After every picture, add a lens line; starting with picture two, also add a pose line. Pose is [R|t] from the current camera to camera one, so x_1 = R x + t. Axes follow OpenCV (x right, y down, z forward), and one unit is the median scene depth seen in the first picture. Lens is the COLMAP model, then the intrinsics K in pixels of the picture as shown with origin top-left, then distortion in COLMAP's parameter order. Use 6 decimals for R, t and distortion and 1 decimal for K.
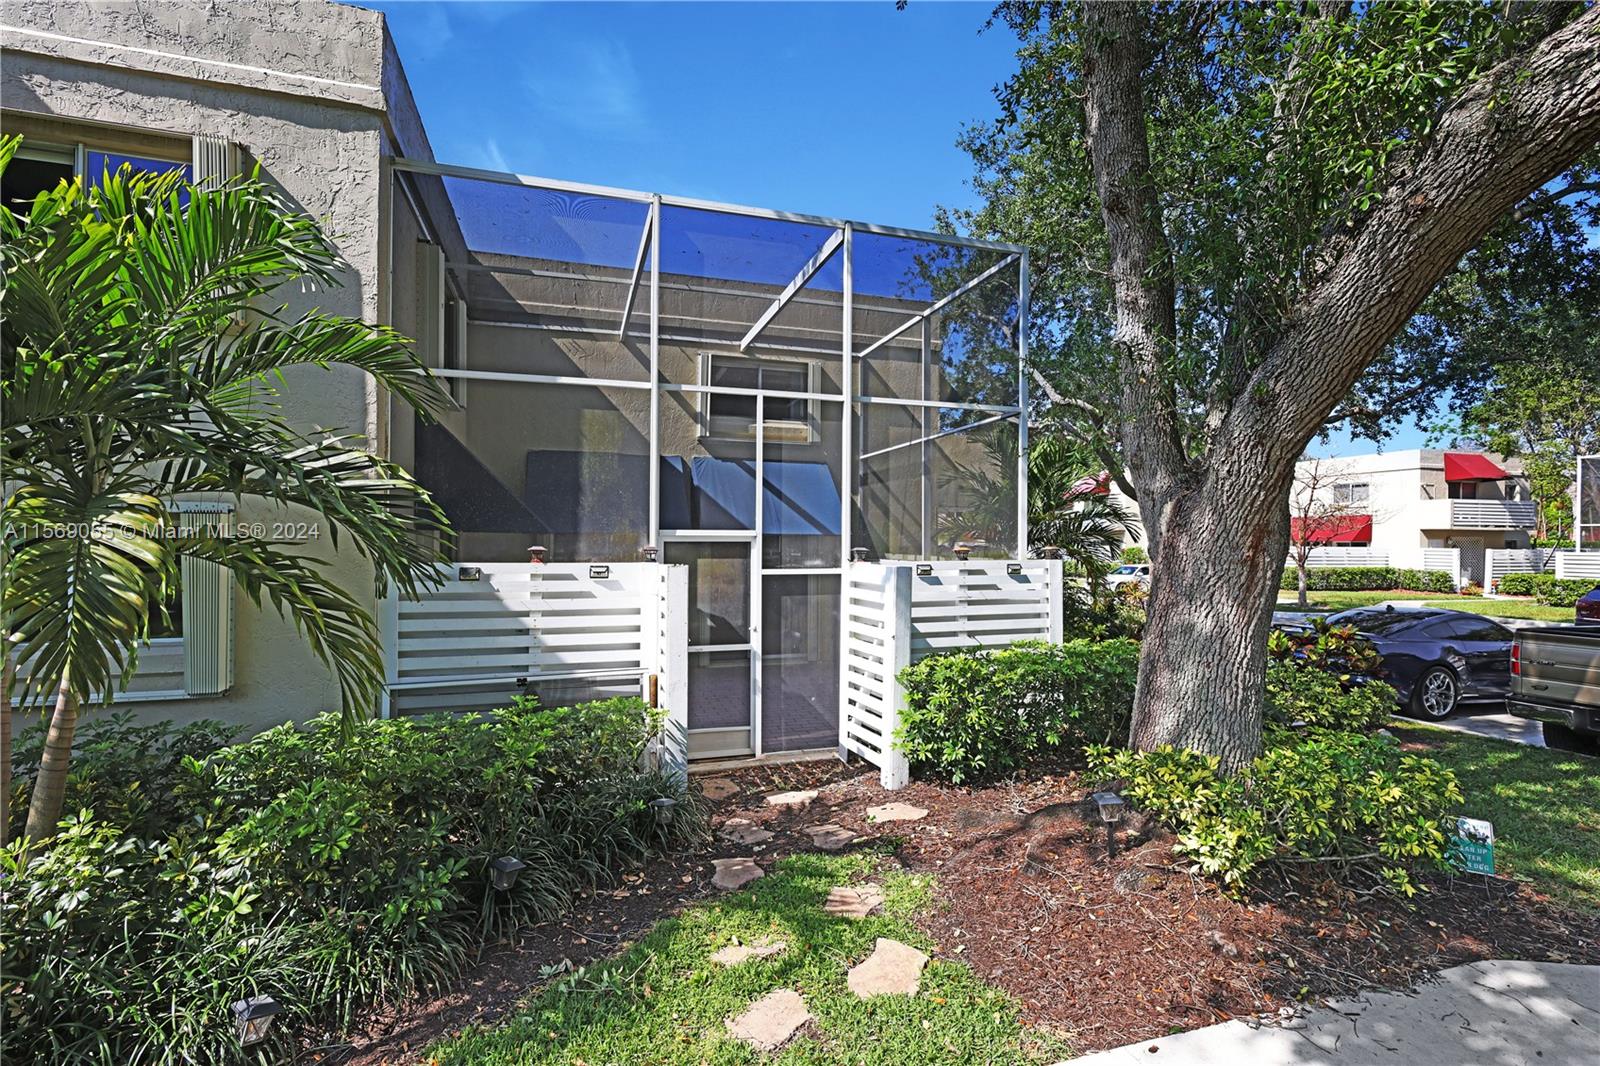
lens RADIAL K [[732.0, 0, 800.3], [0, 732.0, 584.9], [0, 0, 1]] dist [-0.000161, -0.000020]
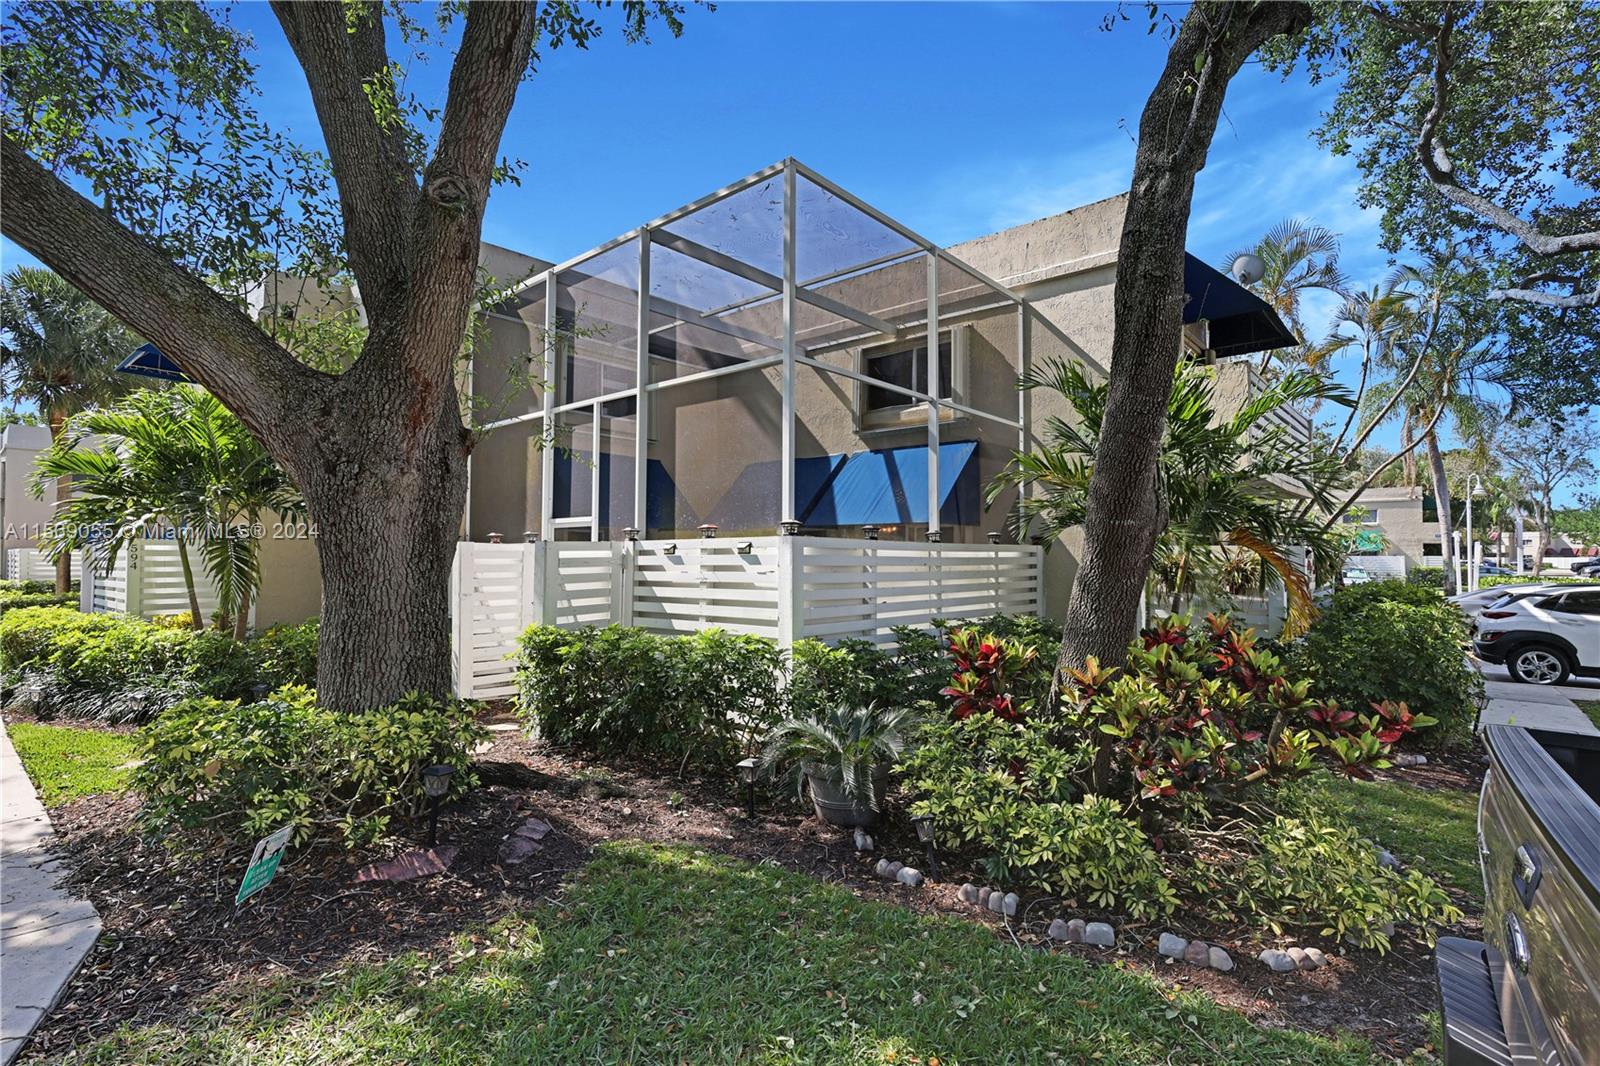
lens RADIAL K [[745.0, 0, 800.0], [0, 745.0, 533.0], [0, 0, 1]] dist [-0.000502, -0.000092]
pose [[0.517596, -0.016141, -0.855473, 1.082646], [-0.003286, 0.999777, -0.020851, -0.021470], [0.855619, 0.013603, 0.517427, 0.614727]]
